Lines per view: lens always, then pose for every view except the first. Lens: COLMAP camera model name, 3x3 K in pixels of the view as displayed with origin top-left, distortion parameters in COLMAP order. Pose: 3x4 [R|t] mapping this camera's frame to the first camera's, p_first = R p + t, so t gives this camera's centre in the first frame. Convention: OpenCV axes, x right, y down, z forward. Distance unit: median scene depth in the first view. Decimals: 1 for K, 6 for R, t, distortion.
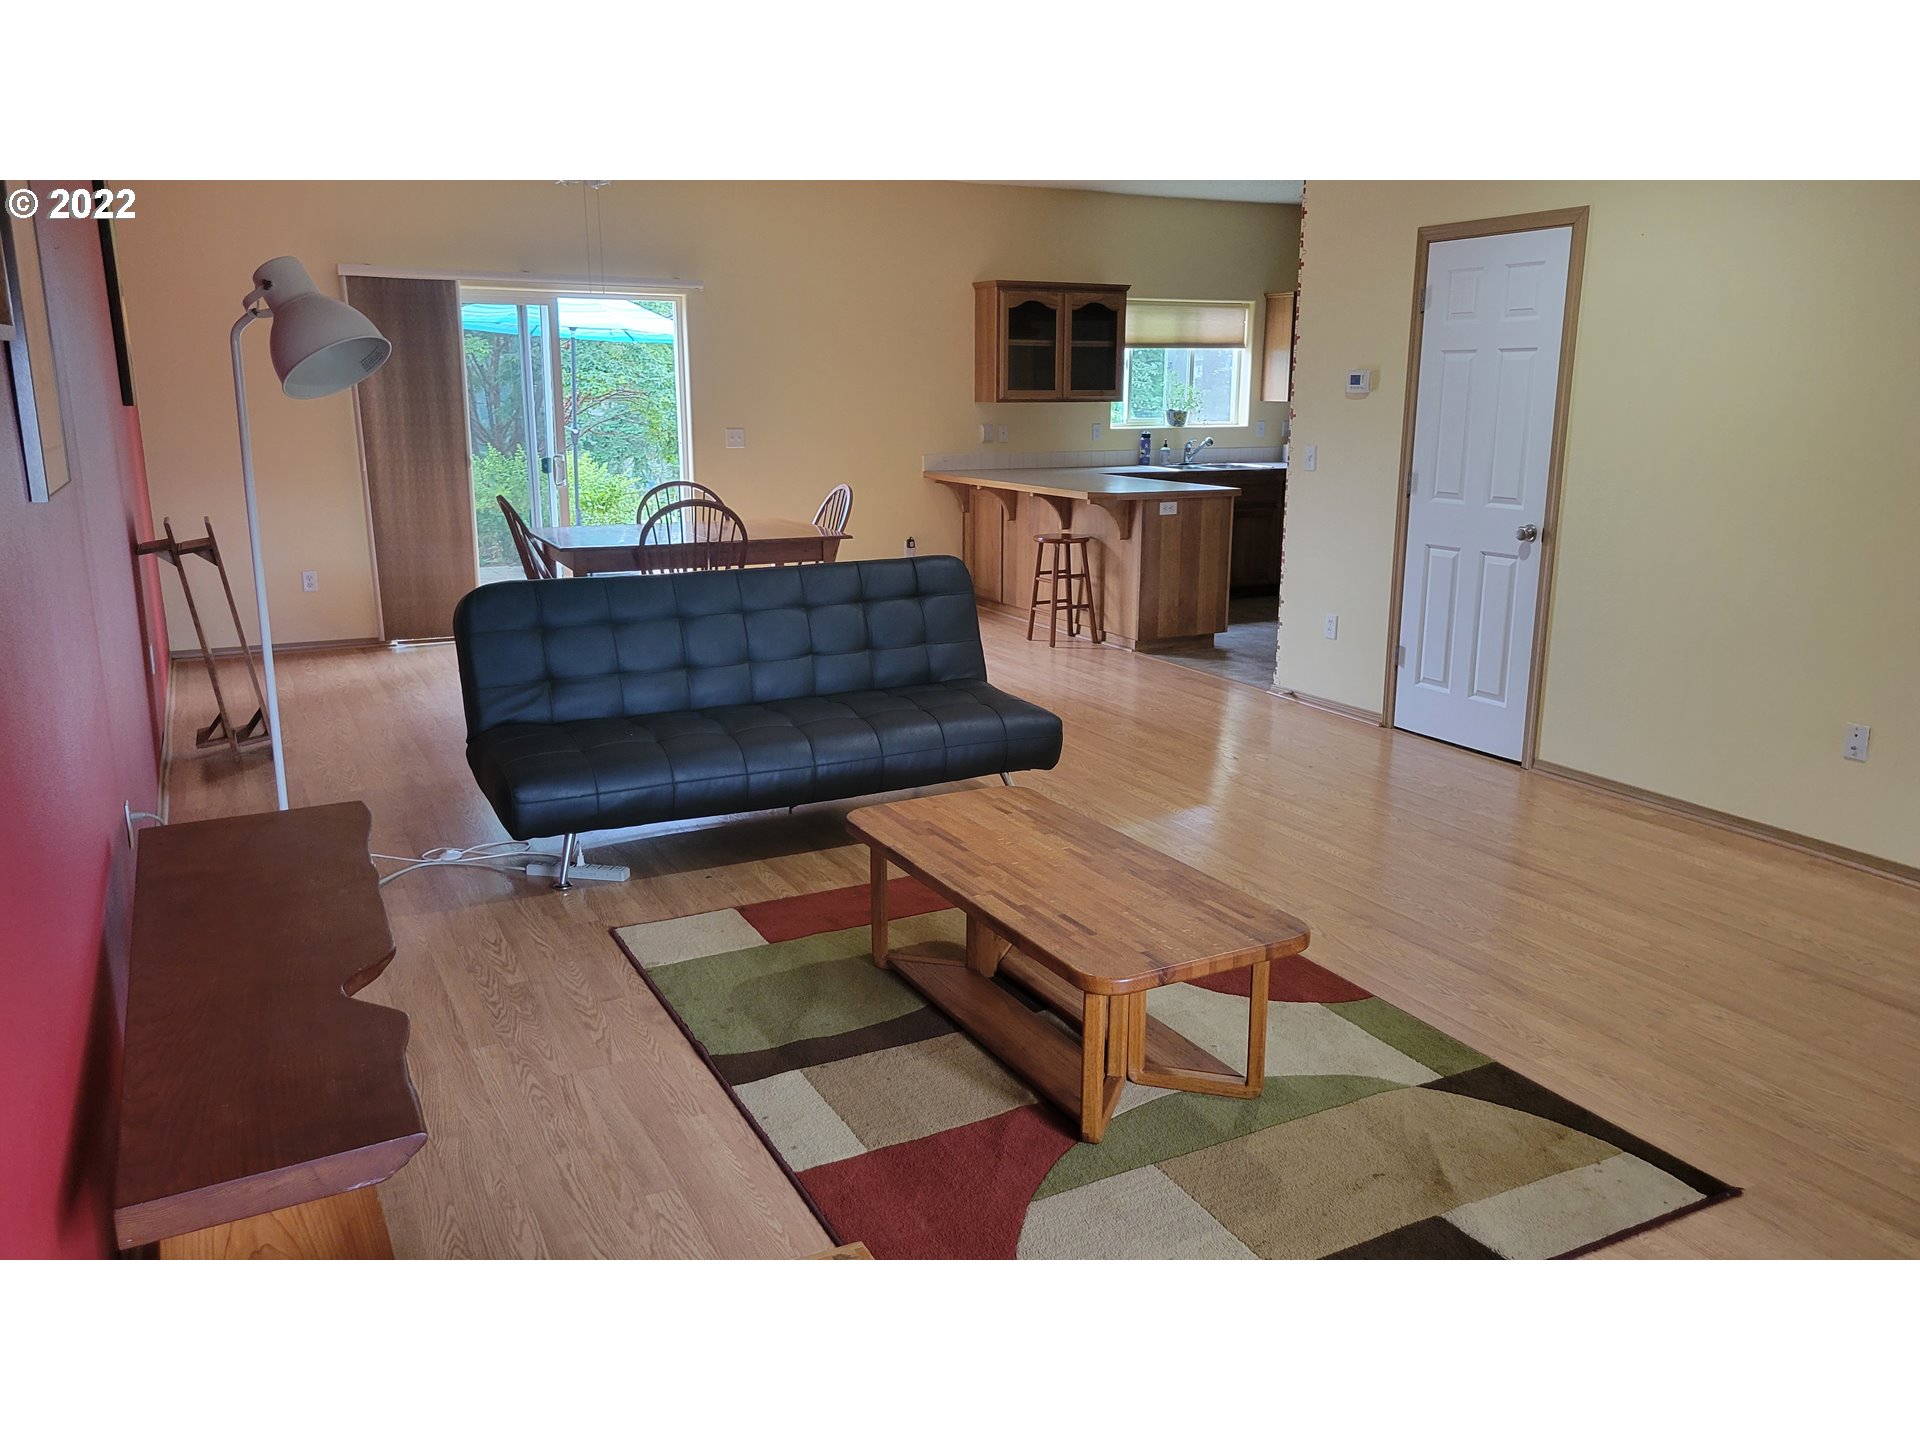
lens RADIAL K [[1425.9, 0, 971.3], [0, 1425.9, 750.5], [0, 0, 1]] dist [0.016076, -0.000804]
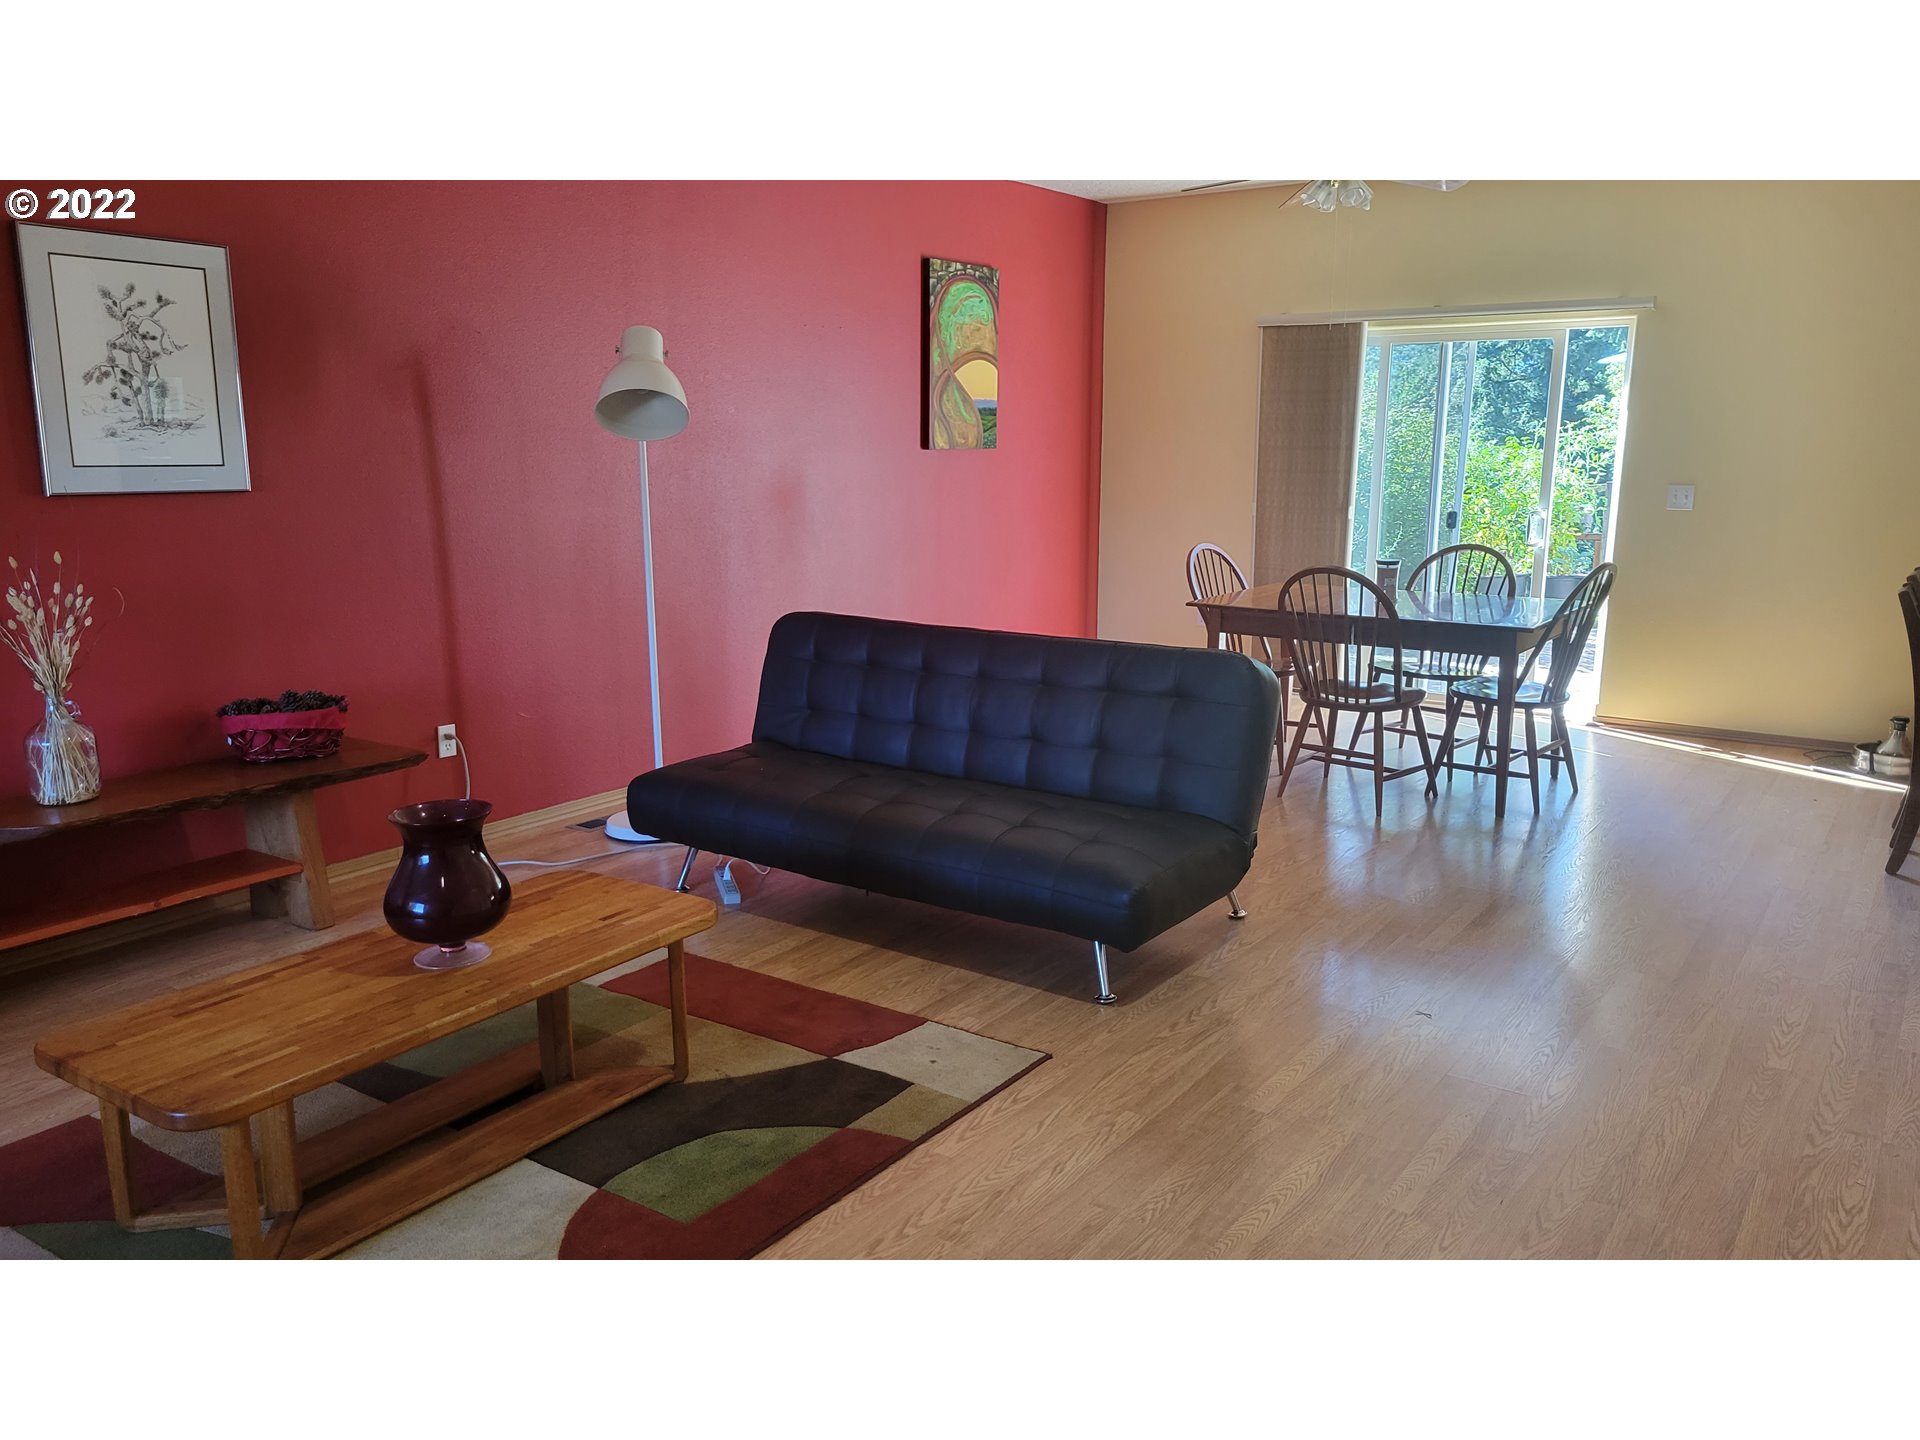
lens RADIAL K [[1438.6, 0, 963.8], [0, 1438.6, 718.5], [0, 0, 1]] dist [0.055358, -0.030682]
pose [[0.465948, 0.172232, -0.867888, 0.343714], [-0.218940, 0.972812, 0.075510, -0.074732], [0.857297, 0.154832, 0.490988, 0.292888]]
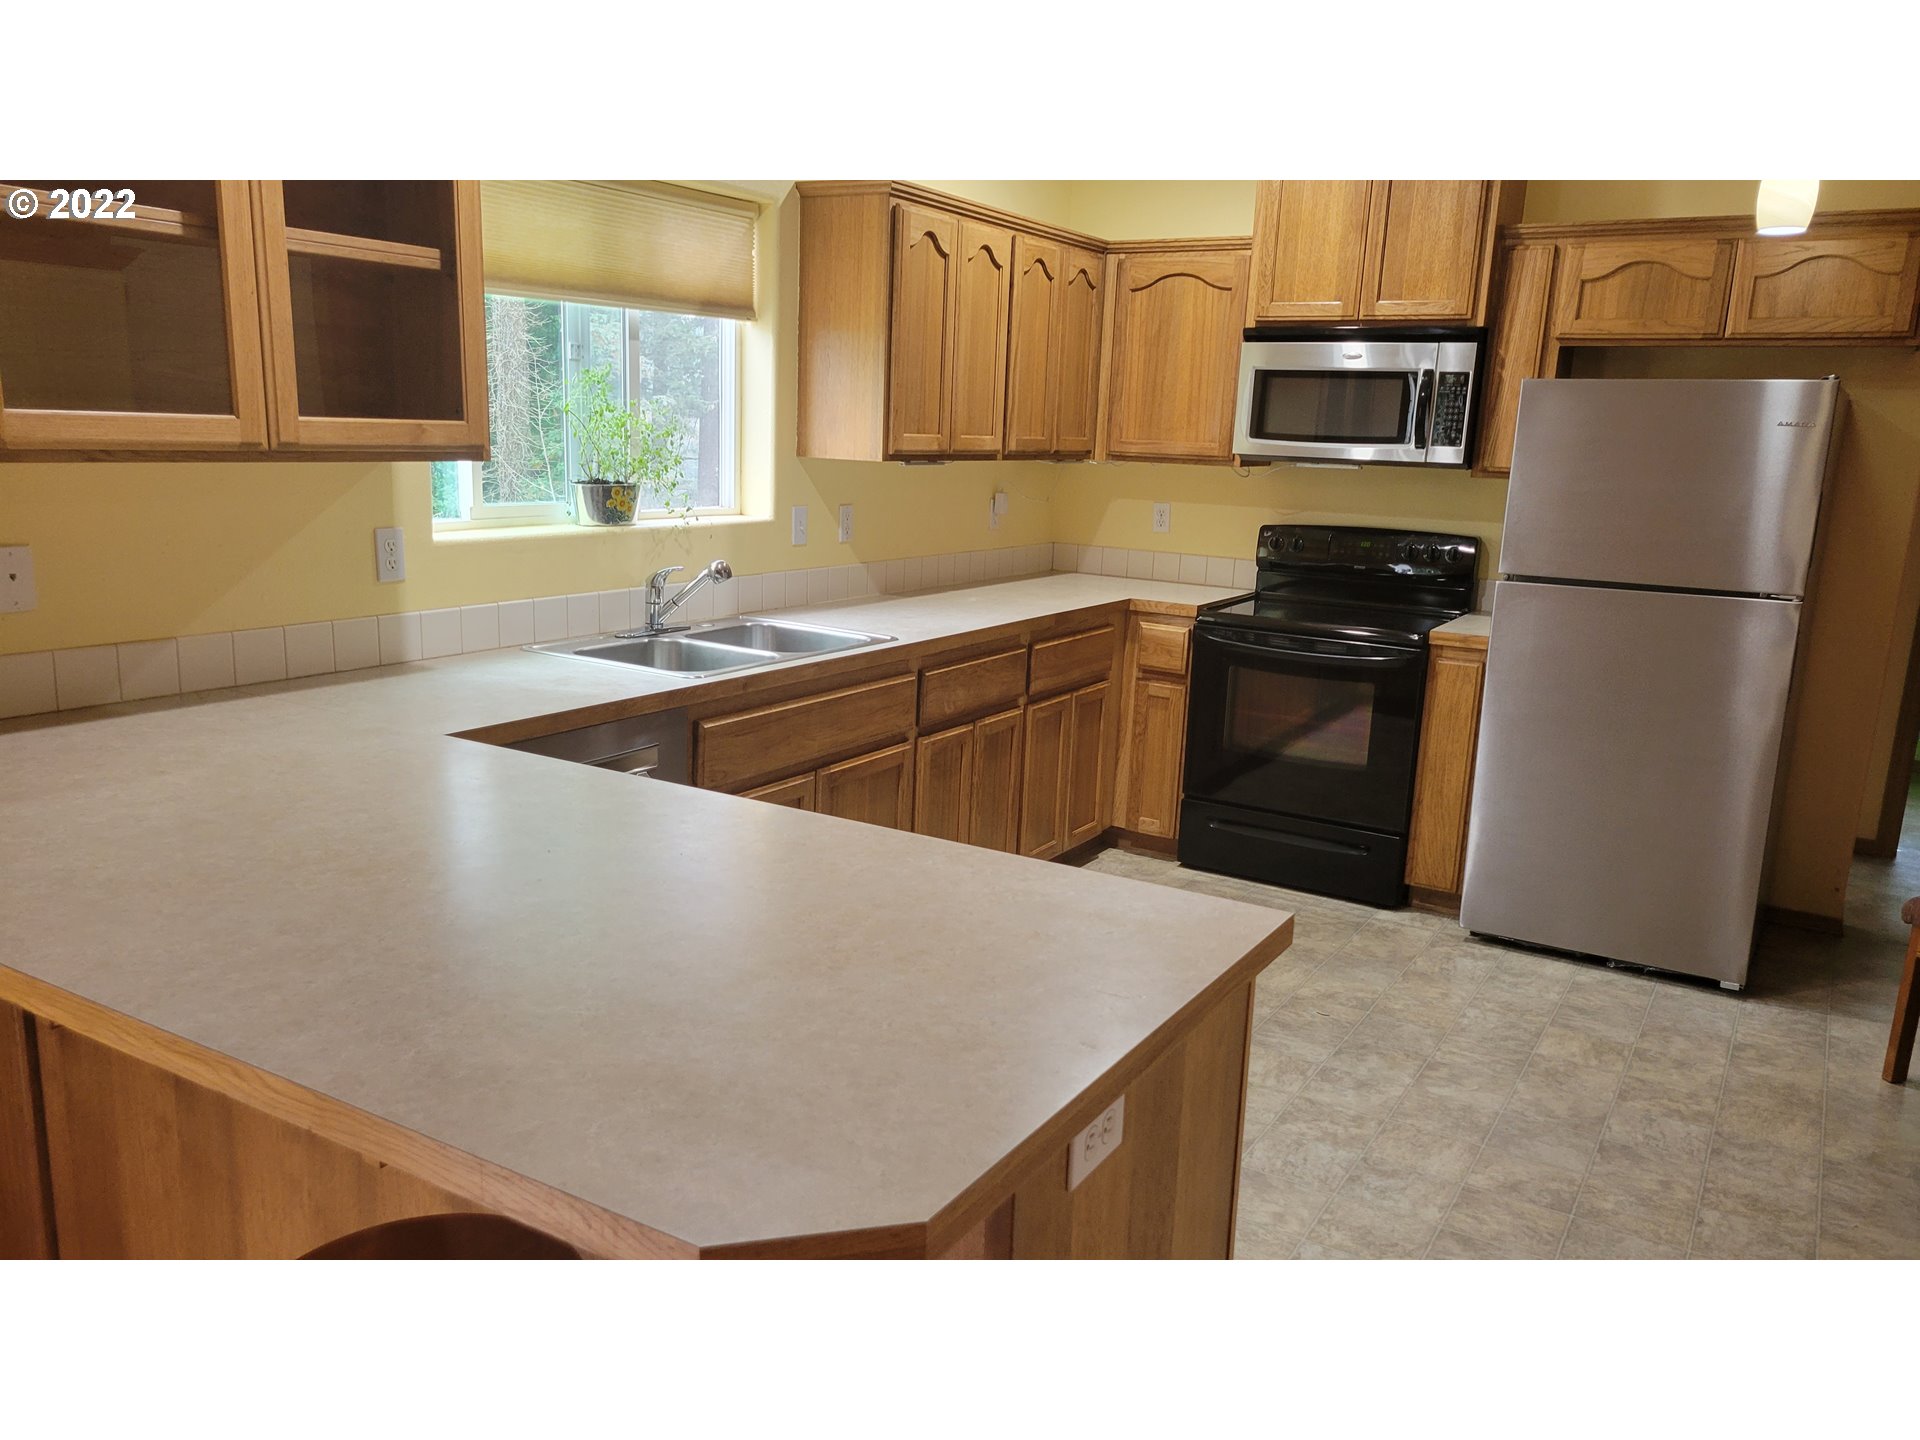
lens RADIAL K [[1438.6, 0, 963.8], [0, 1438.6, 718.5], [0, 0, 1]] dist [0.055358, -0.030682]
pose [[0.858299, -0.079059, 0.507023, 0.040222], [0.098968, 0.995014, -0.012385, -0.190969], [-0.503516, 0.060809, 0.861843, 0.747610]]
